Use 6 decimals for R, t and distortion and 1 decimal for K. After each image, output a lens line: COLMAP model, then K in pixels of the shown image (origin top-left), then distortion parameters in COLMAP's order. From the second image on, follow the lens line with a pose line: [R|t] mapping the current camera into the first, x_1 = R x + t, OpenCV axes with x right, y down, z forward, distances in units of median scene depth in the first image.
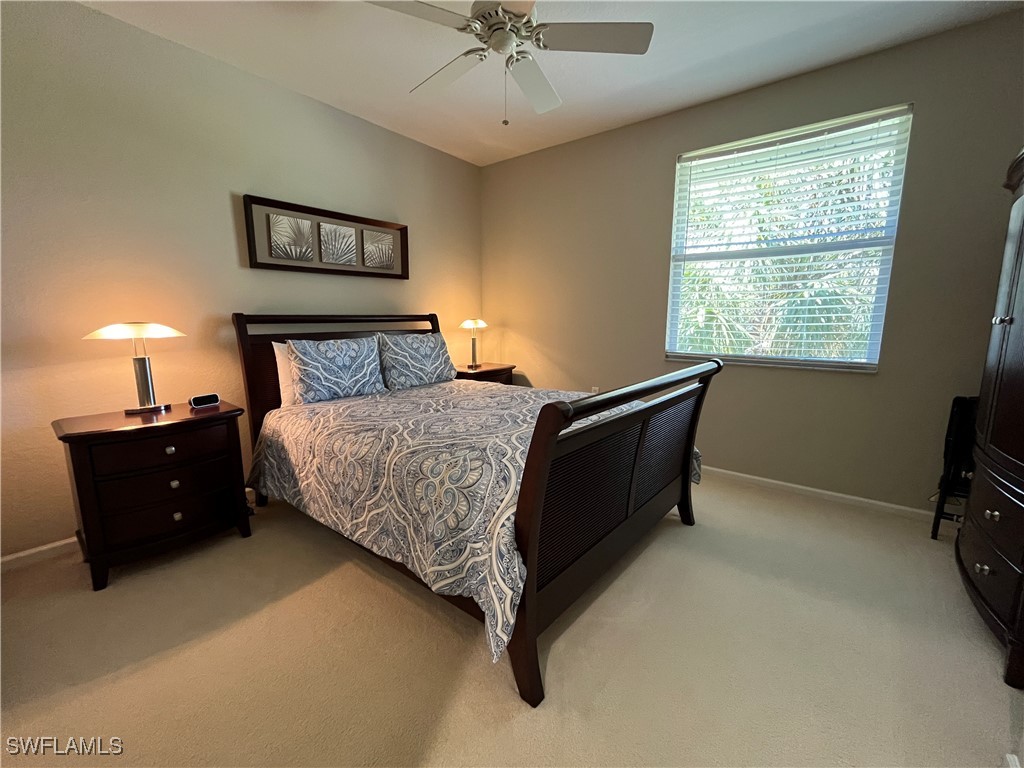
lens RADIAL K [[418.1, 0, 512.0], [0, 418.1, 384.0], [0, 0, 1]] dist [-0.002422, -0.000059]
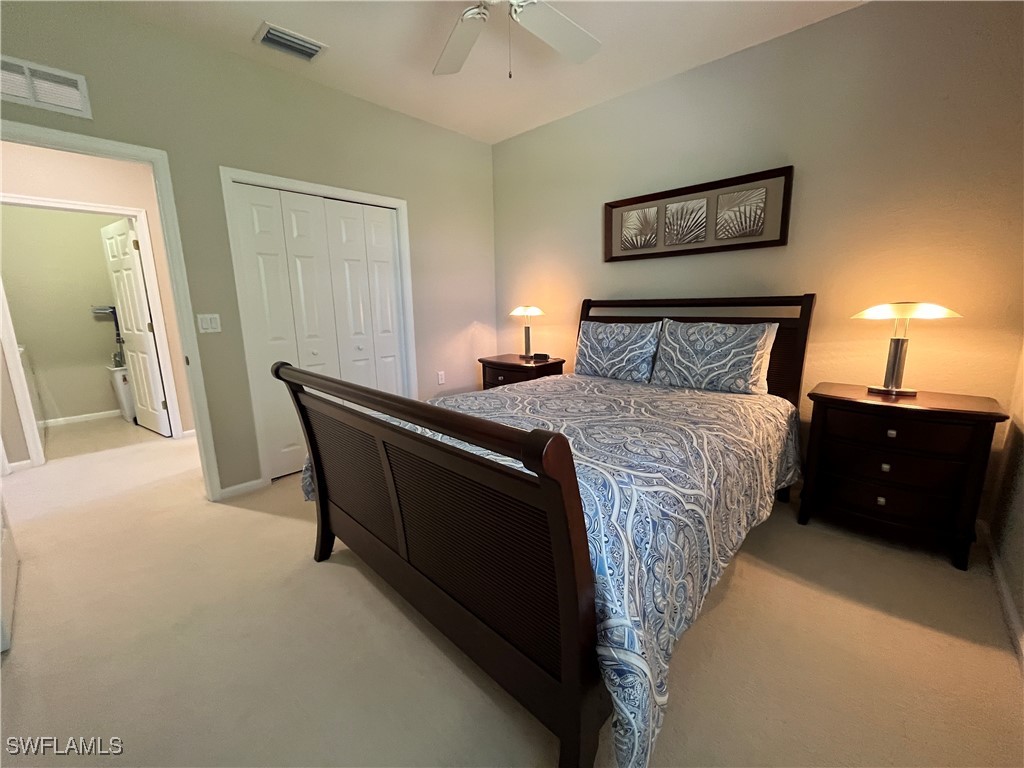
lens RADIAL K [[418.1, 0, 512.0], [0, 418.1, 384.0], [0, 0, 1]] dist [-0.002422, -0.000059]
pose [[-0.081152, 0.204049, -0.975591, 0.640240], [-0.131717, 0.968039, 0.213426, -0.140868], [0.987960, 0.145821, -0.051682, 0.766024]]
